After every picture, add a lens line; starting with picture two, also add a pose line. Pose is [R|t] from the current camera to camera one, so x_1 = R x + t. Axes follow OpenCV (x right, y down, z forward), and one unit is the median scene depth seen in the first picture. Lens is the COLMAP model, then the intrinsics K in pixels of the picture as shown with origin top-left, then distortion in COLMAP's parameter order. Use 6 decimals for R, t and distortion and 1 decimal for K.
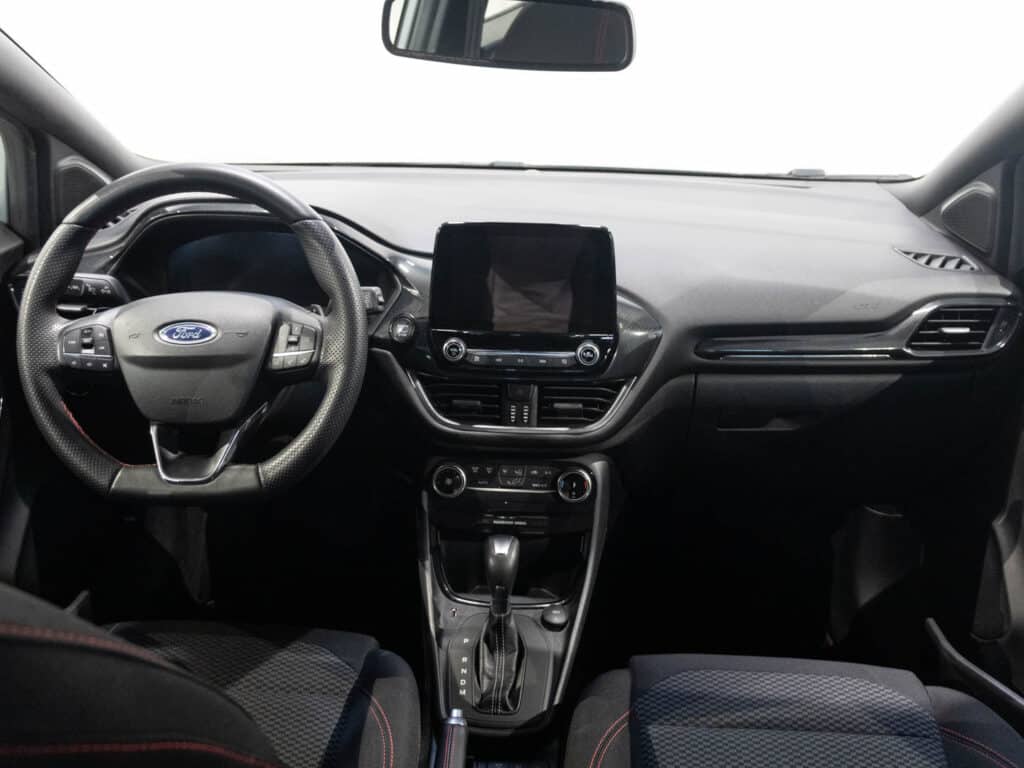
lens RADIAL K [[902.0, 0, 512.0], [0, 902.0, 384.0], [0, 0, 1]] dist [0.009557, 0.008522]
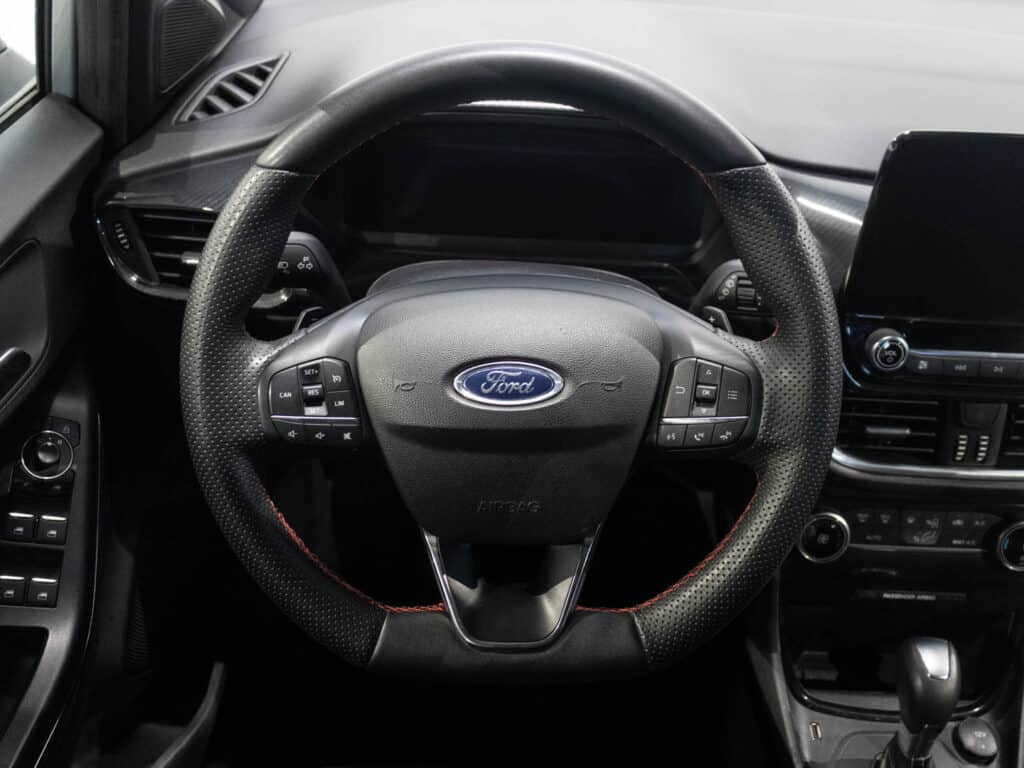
lens RADIAL K [[1029.4, 0, 512.2], [0, 1029.4, 357.9], [0, 0, 1]] dist [-0.005332, -0.010846]
pose [[0.999946, 0.005950, 0.008547, -0.351205], [-0.007528, 0.980089, 0.198418, -0.183819], [-0.007196, -0.198472, 0.980080, 0.403697]]
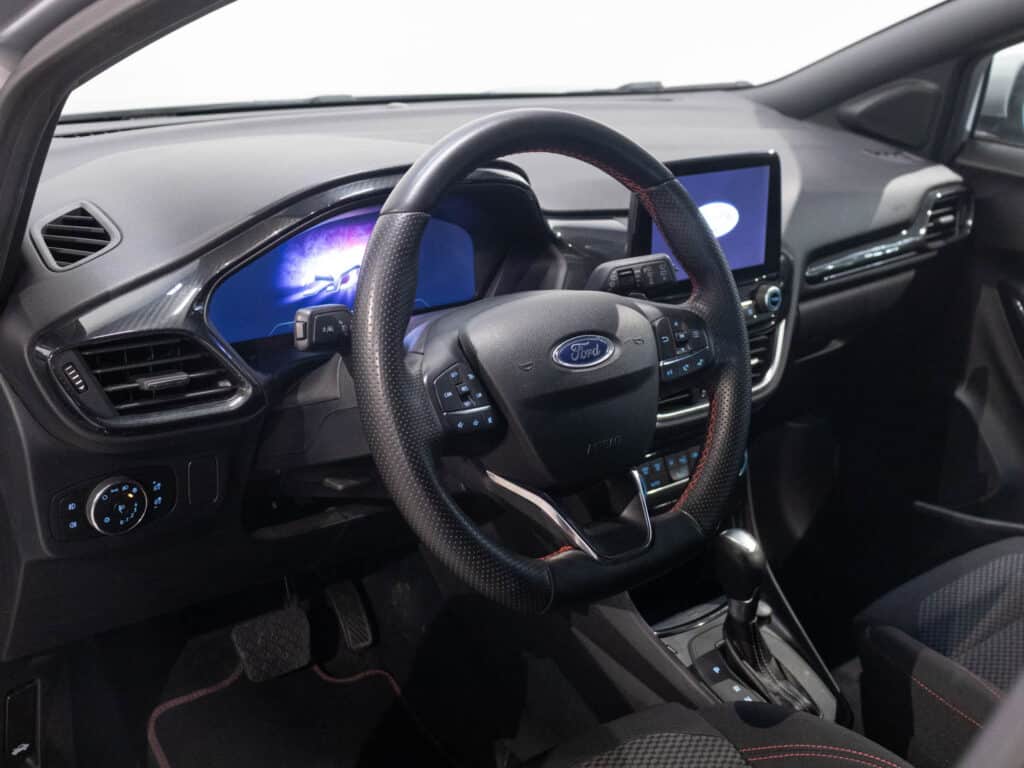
lens RADIAL K [[1177.2, 0, 512.0], [0, 1177.2, 384.0], [0, 0, 1]] dist [0.069790, -0.007792]
pose [[0.729842, -0.219325, 0.647478, -0.967598], [0.214839, 0.972737, 0.087334, -0.119914], [-0.648980, 0.075363, 0.757064, 0.333582]]
